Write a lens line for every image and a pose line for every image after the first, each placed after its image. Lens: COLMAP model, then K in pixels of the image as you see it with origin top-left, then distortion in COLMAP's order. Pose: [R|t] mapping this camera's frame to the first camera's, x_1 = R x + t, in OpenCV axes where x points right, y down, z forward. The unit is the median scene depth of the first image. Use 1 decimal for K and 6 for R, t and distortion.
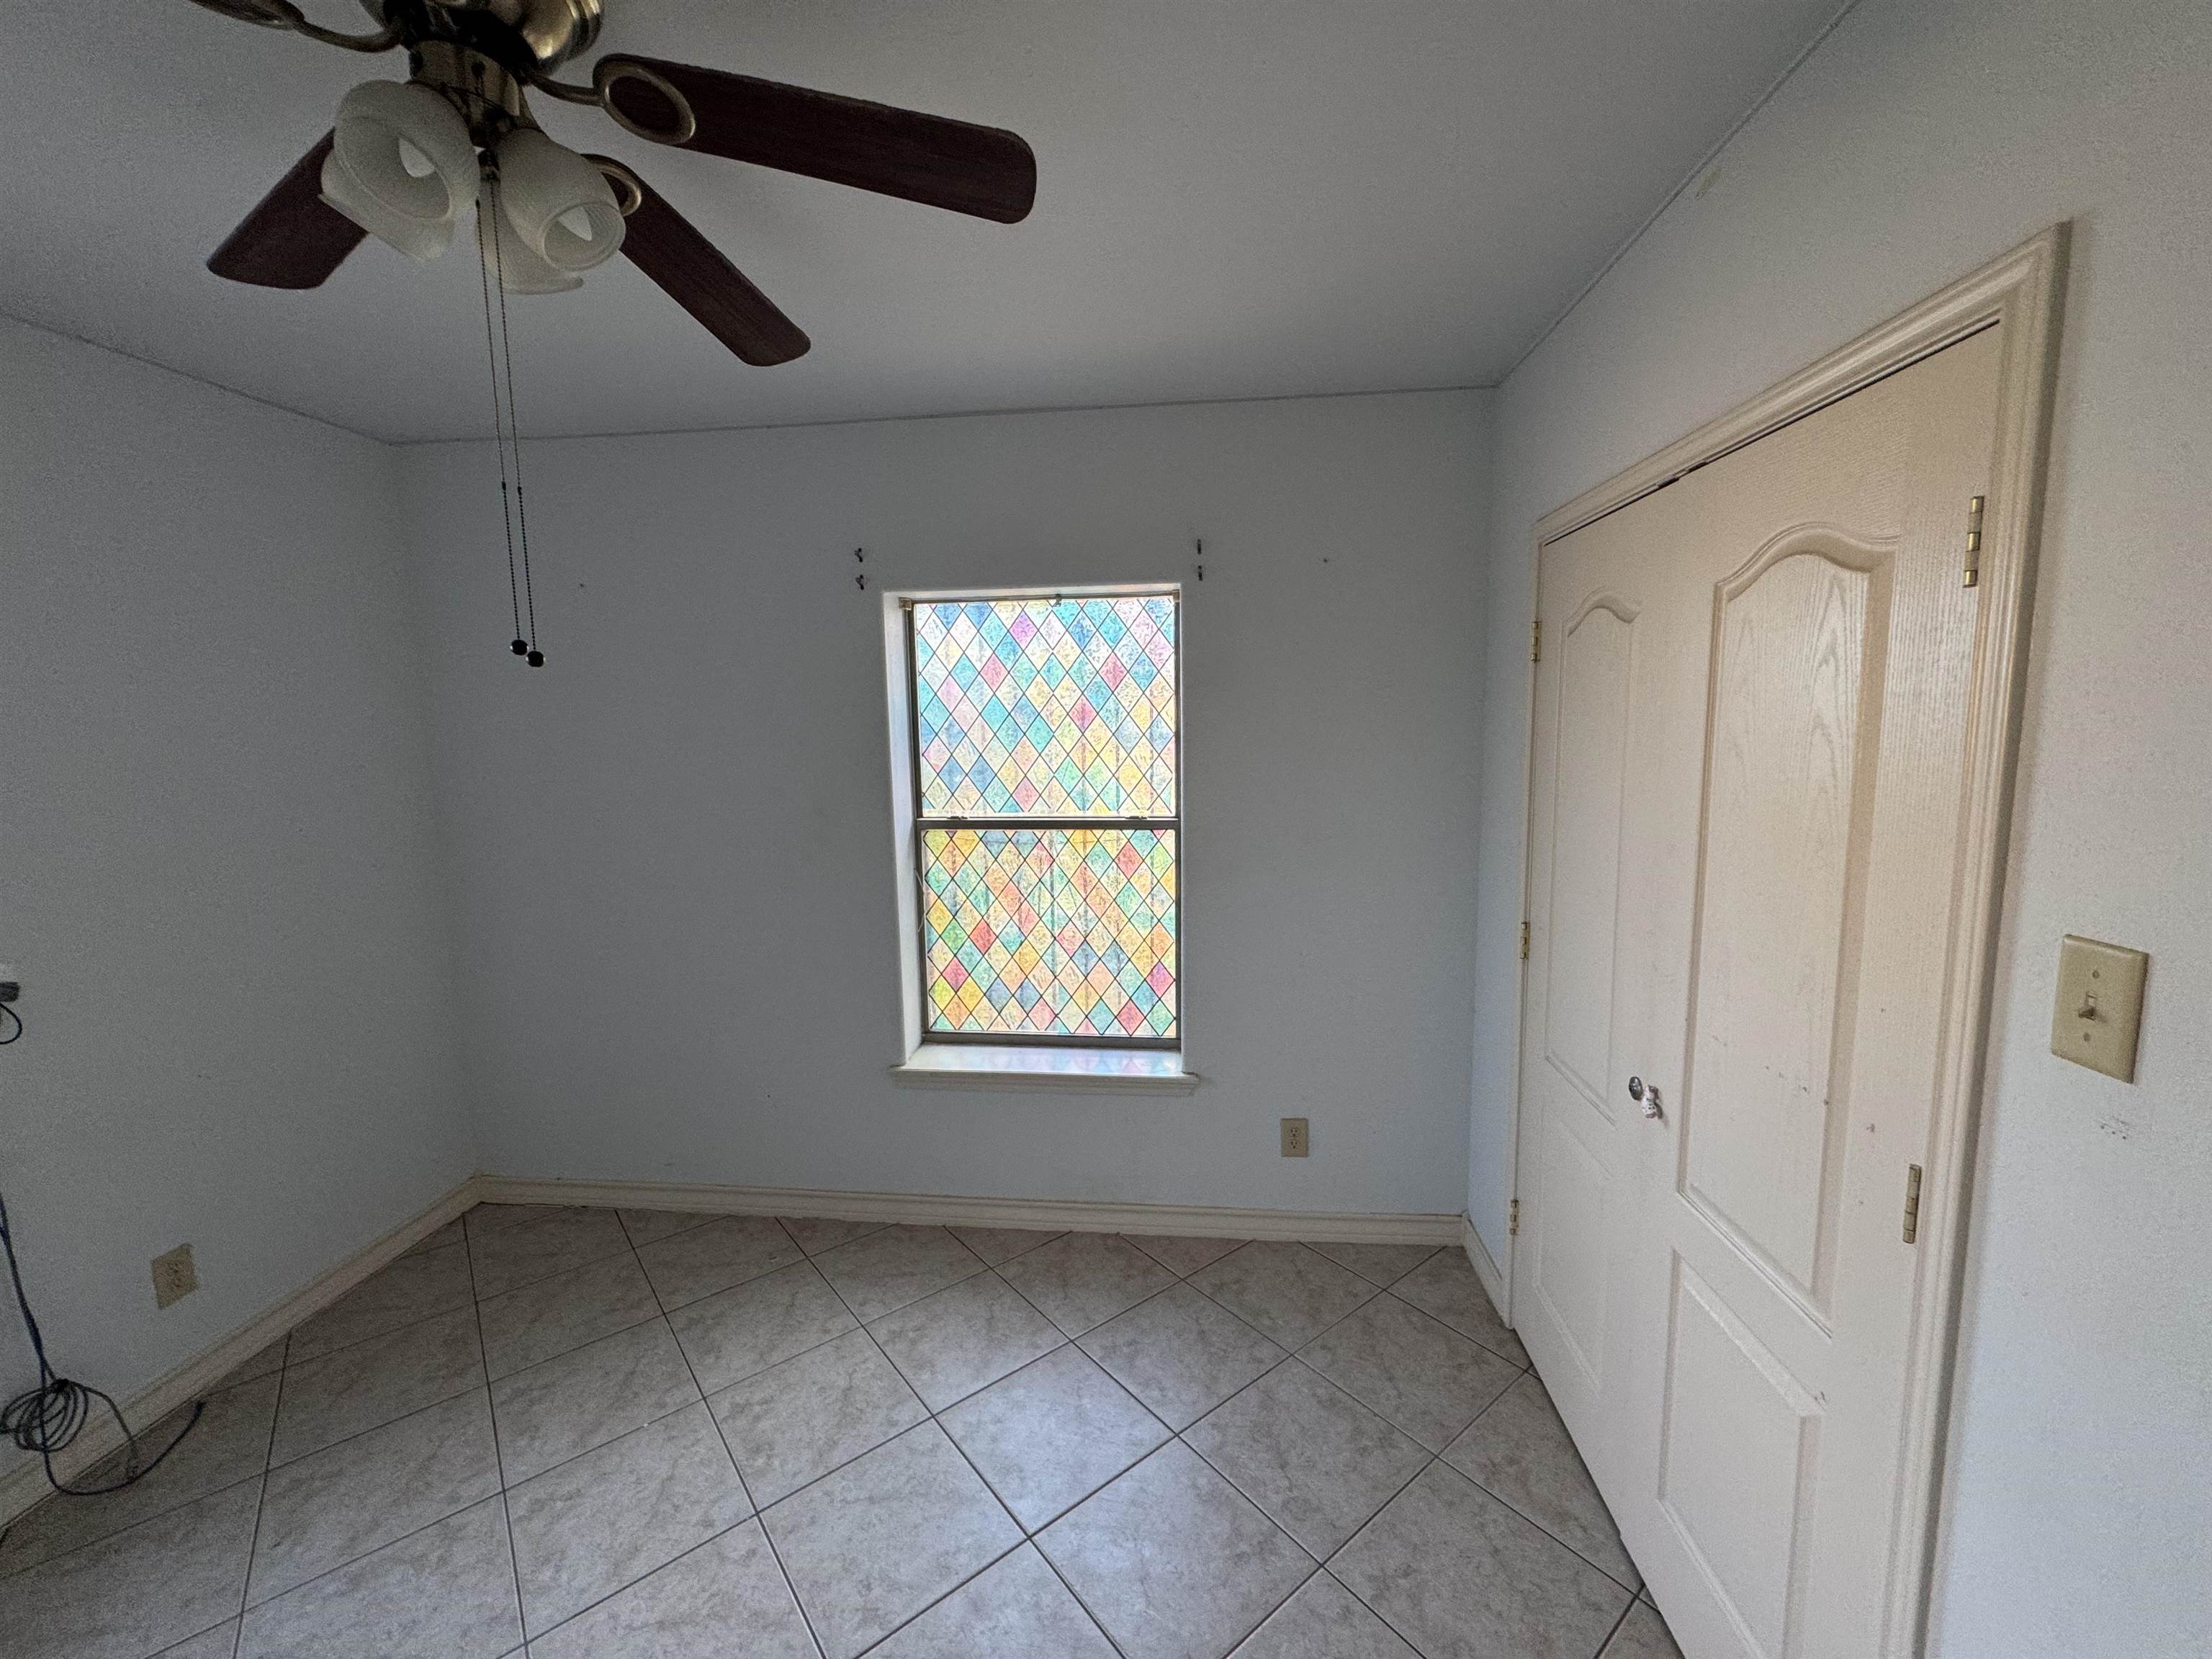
lens RADIAL K [[881.4, 0, 1099.7], [0, 881.4, 825.2], [0, 0, 1]] dist [-0.001641, 0.001024]
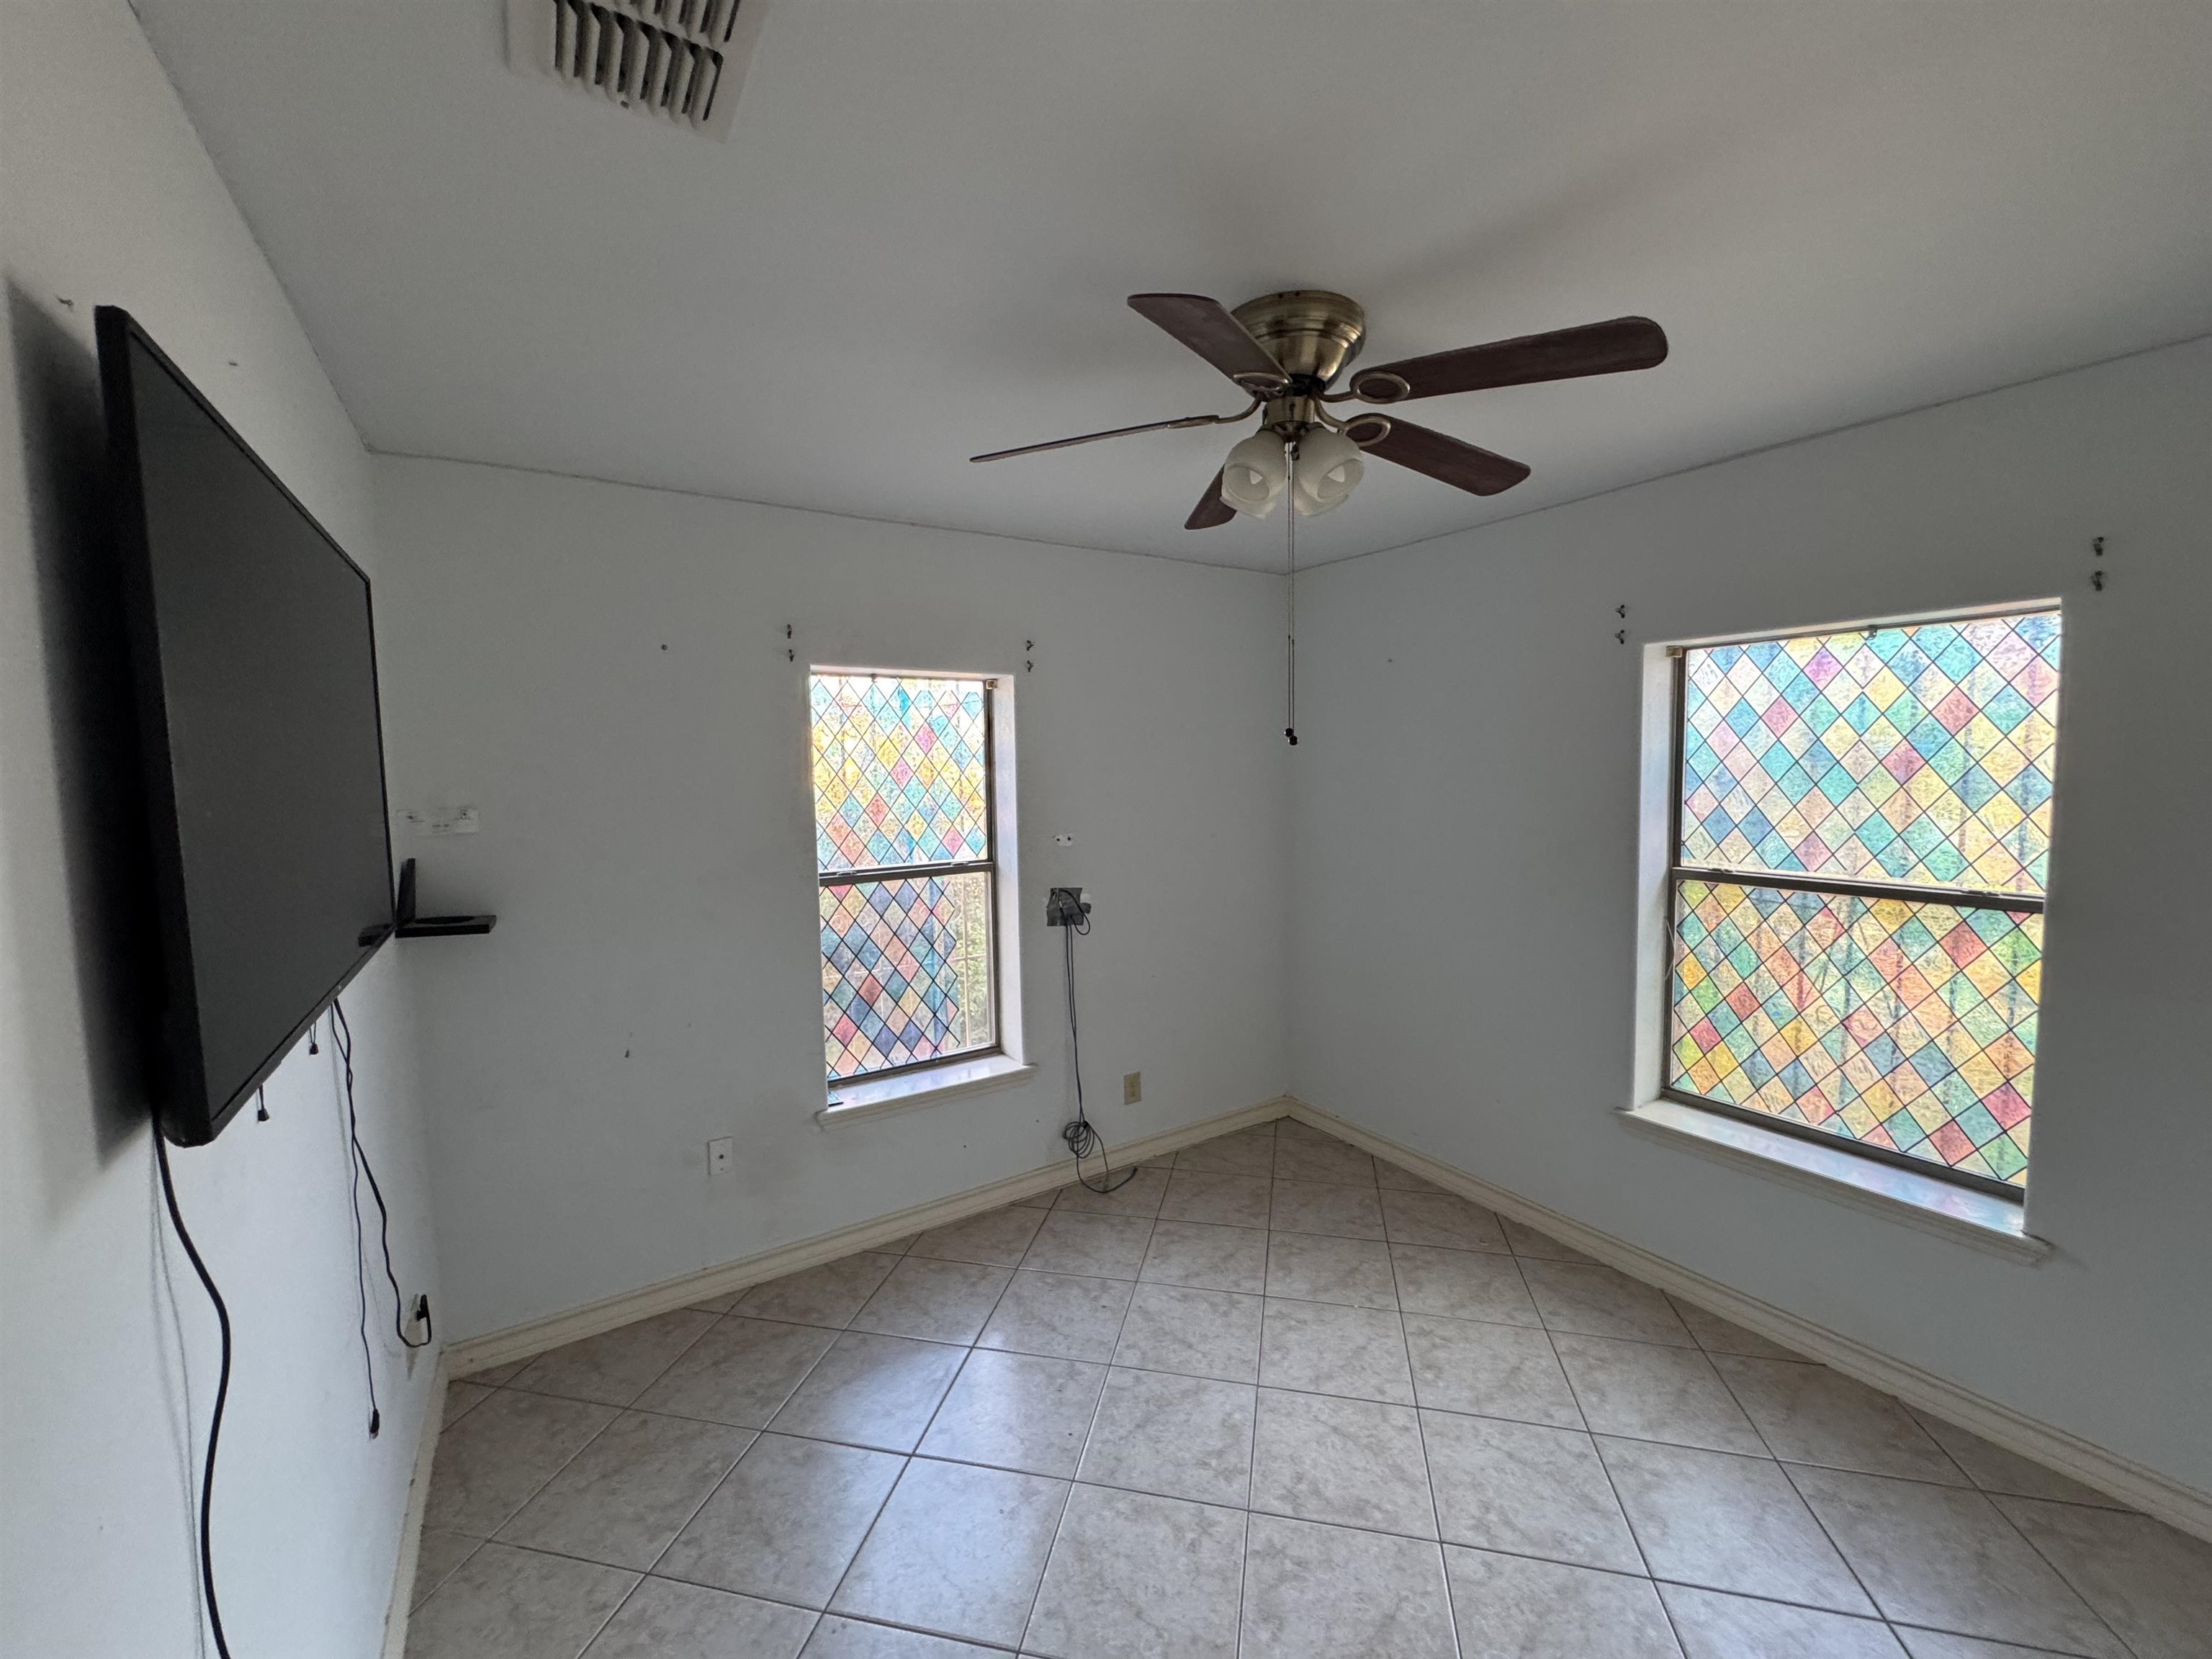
lens RADIAL K [[881.4, 0, 1108.8], [0, 881.4, 837.6], [0, 0, 1]] dist [-0.001641, 0.001024]
pose [[0.629317, 0.072669, -0.773743, 0.164628], [-0.090709, 0.995682, 0.019736, -0.002925], [0.771836, 0.057765, 0.633192, -0.115678]]
